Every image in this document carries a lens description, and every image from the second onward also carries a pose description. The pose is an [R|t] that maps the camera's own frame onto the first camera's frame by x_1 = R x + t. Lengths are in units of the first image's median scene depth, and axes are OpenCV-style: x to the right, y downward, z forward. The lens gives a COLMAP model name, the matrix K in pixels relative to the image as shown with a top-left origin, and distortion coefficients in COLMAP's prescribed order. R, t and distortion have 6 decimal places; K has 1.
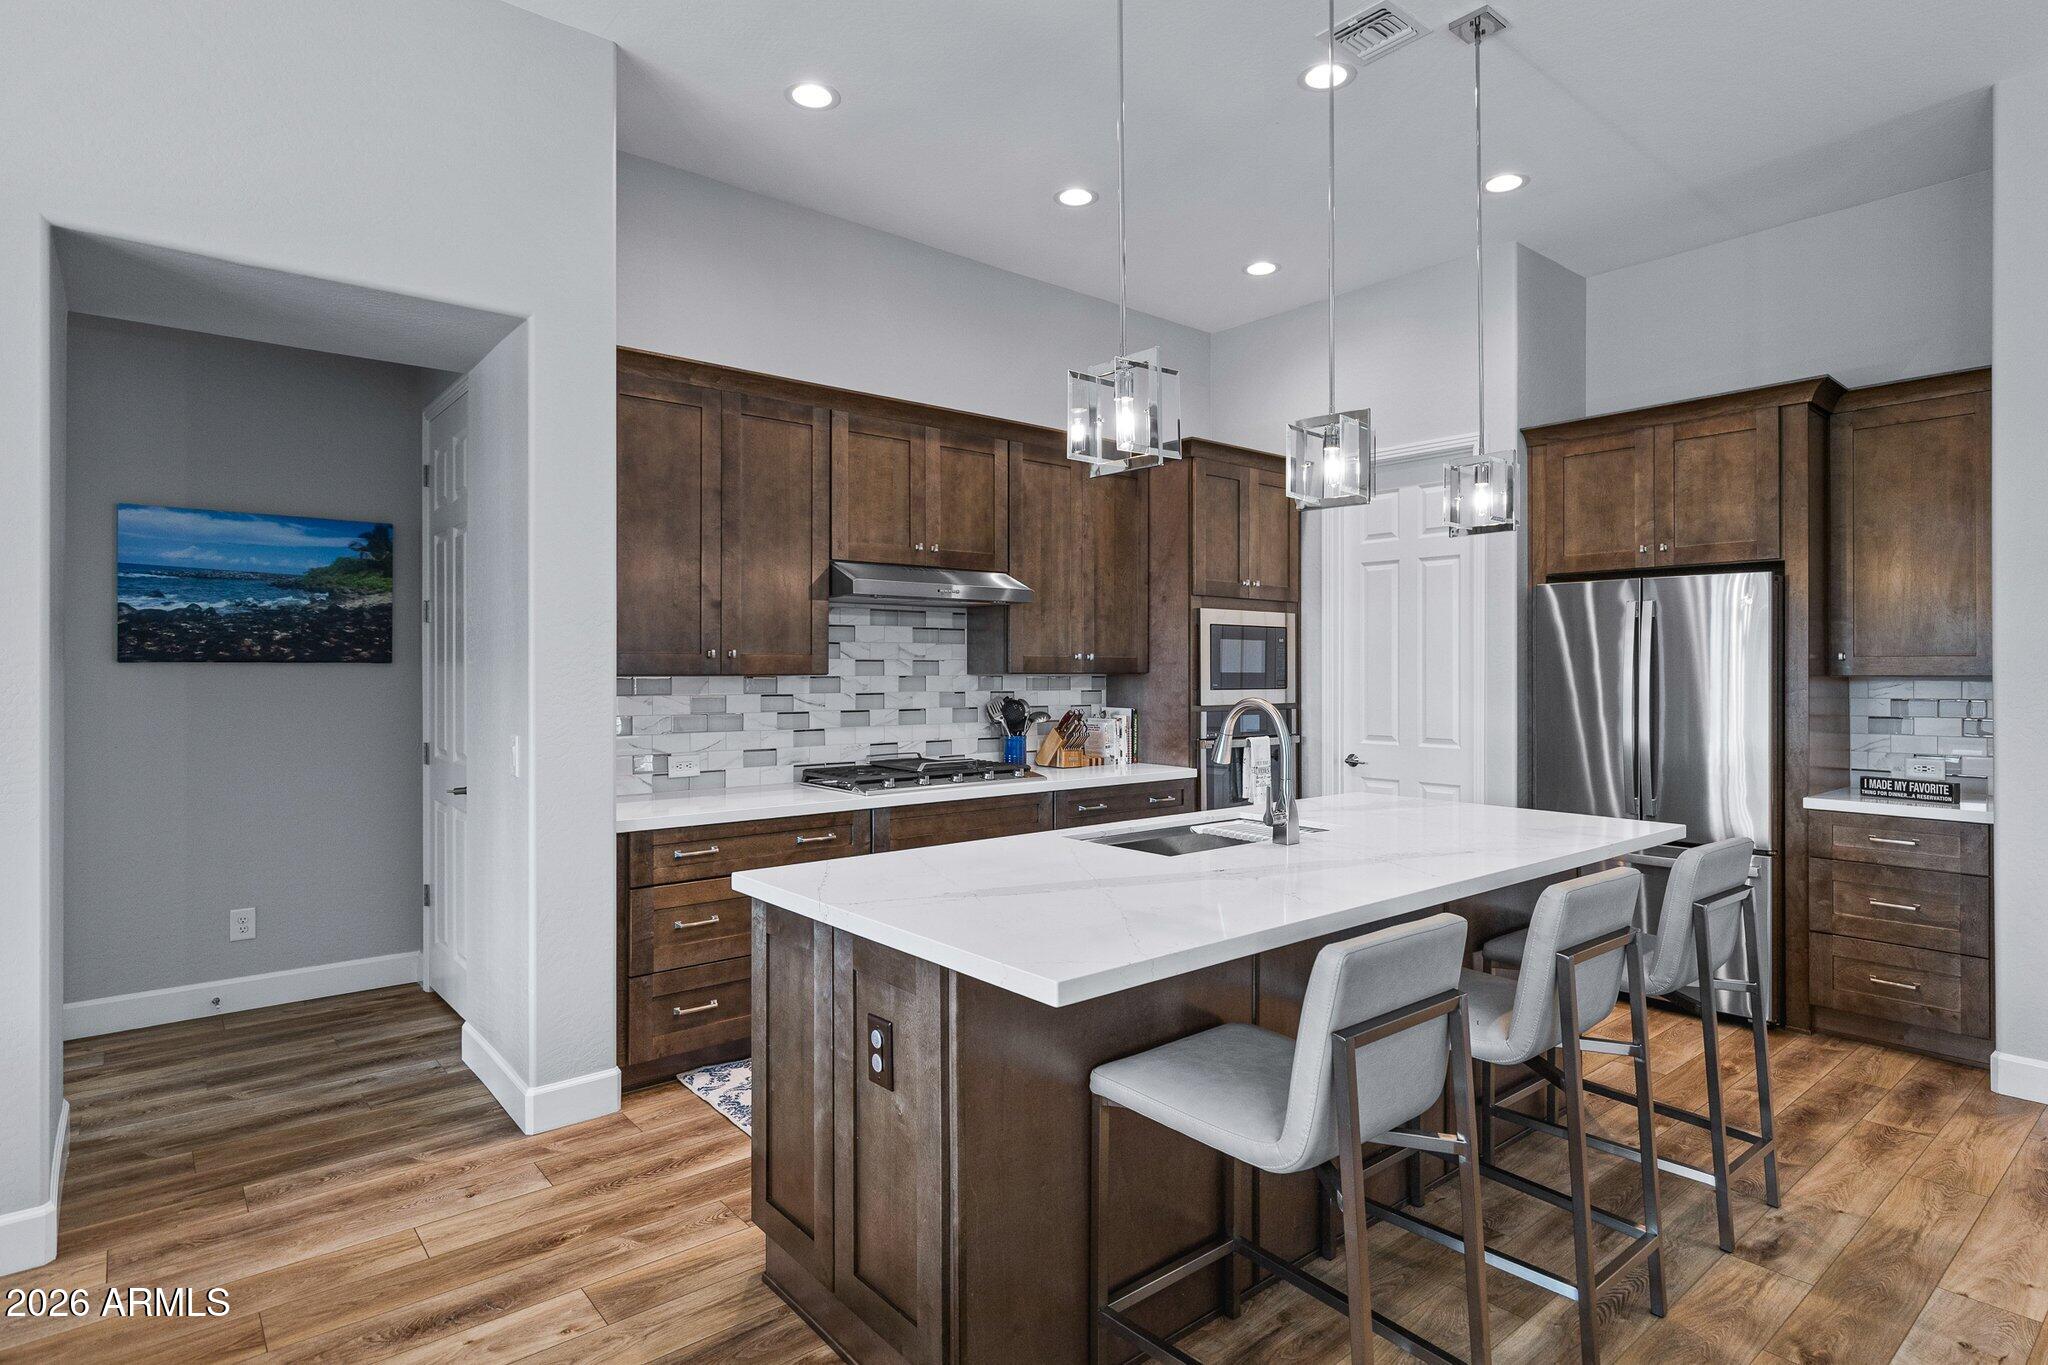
lens RADIAL K [[1097.9, 0, 1031.9], [0, 1097.9, 672.6], [0, 0, 1]] dist [-0.005698, -0.000375]
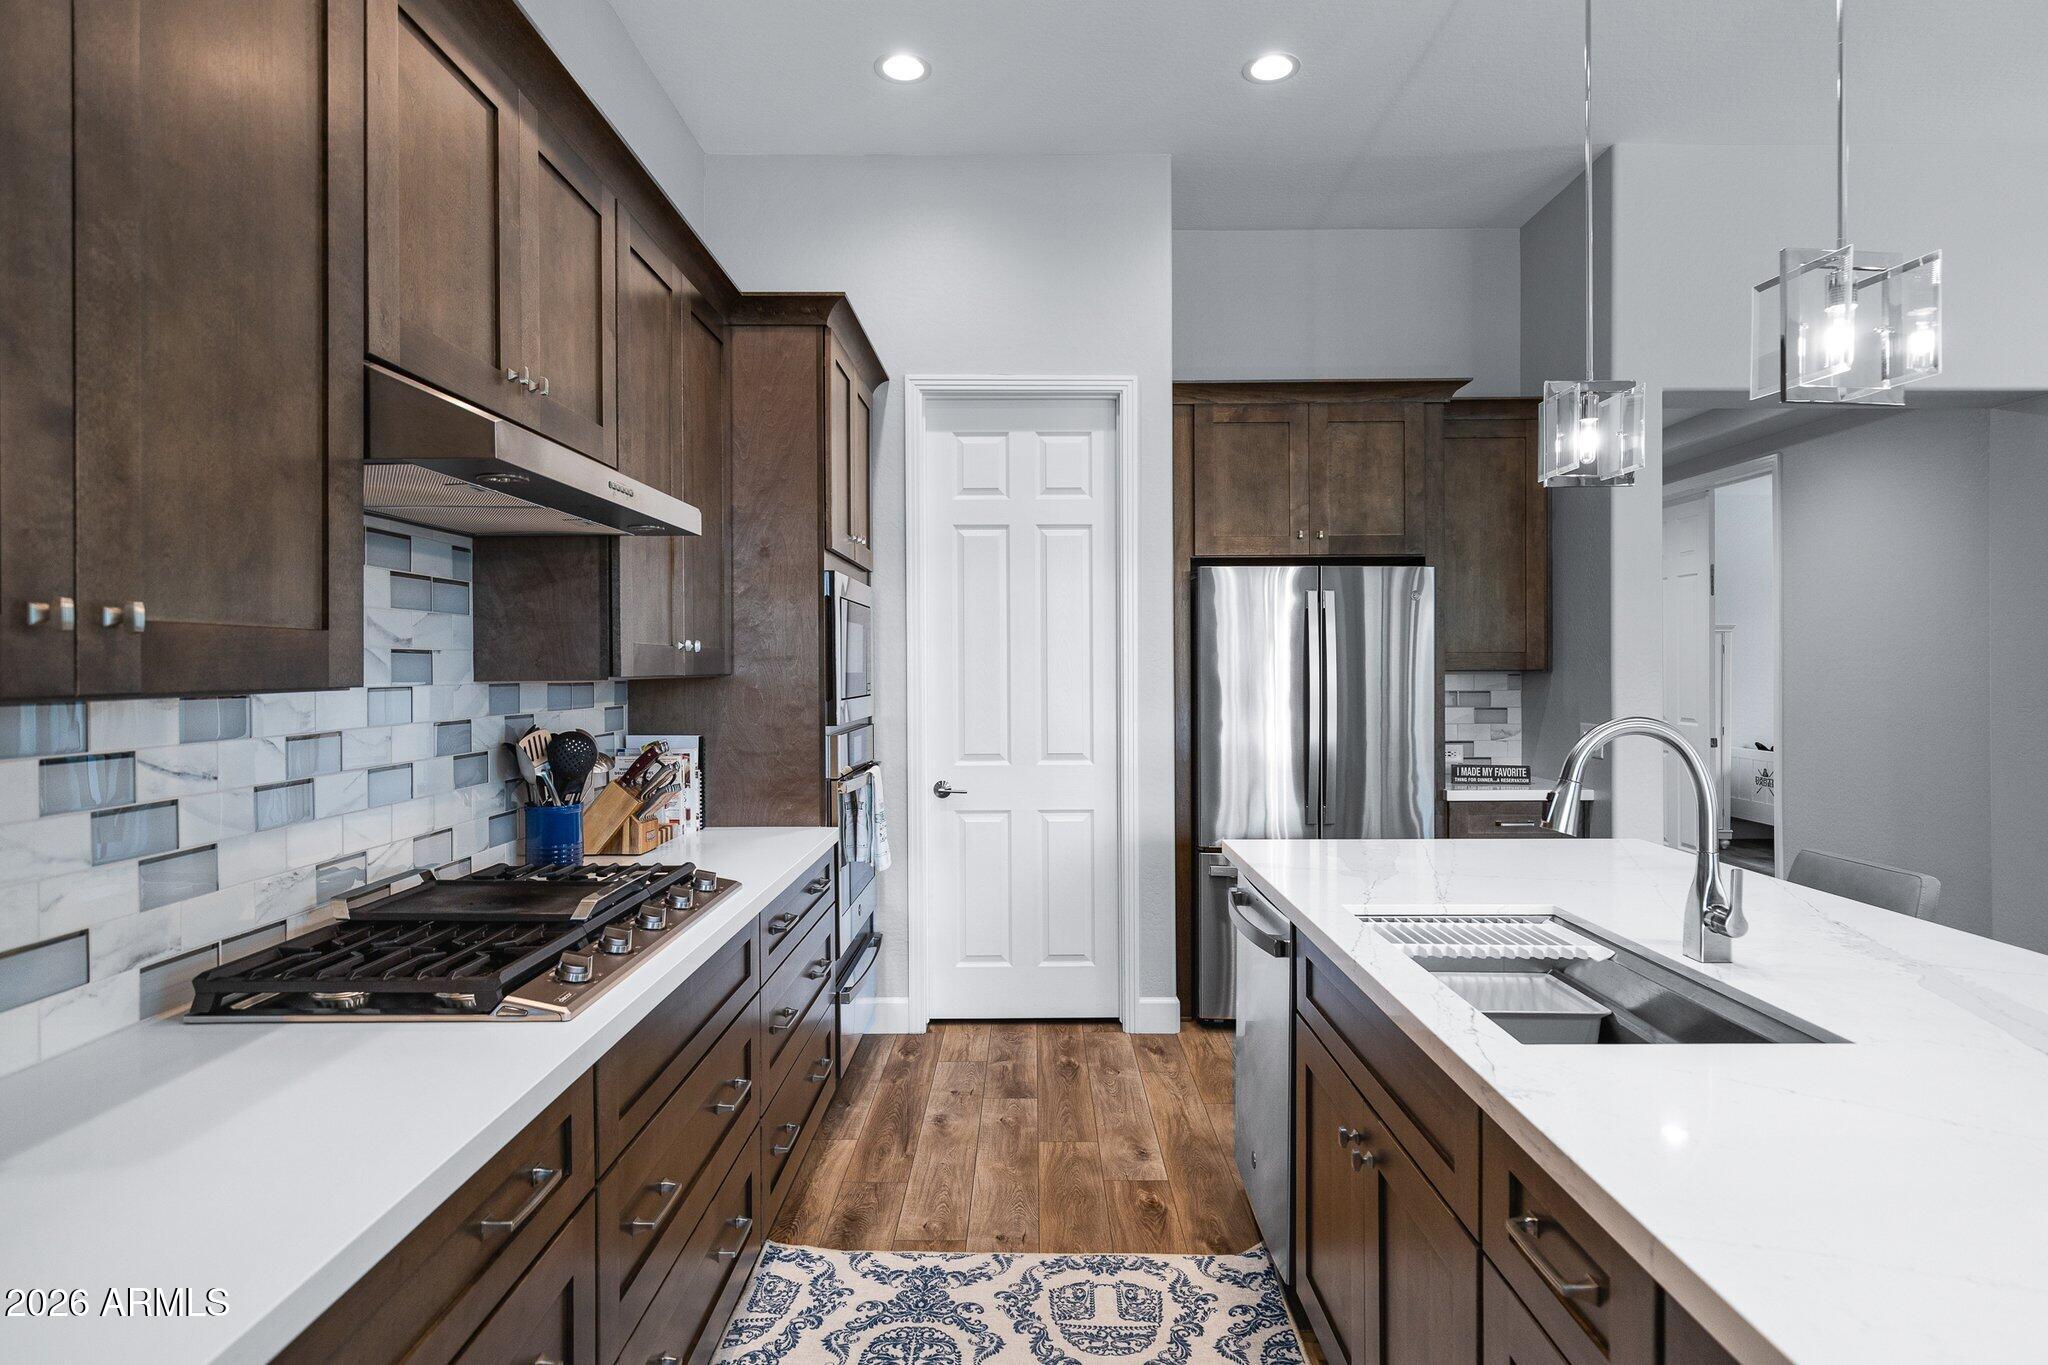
lens RADIAL K [[1097.9, 0, 1026.6], [0, 1097.9, 676.5], [0, 0, 1]] dist [-0.005698, -0.000375]
pose [[0.635552, -0.011255, 0.771976, -0.297232], [0.006617, 0.999936, 0.009131, -0.003519], [-0.772029, -0.000695, 0.635586, 0.584315]]
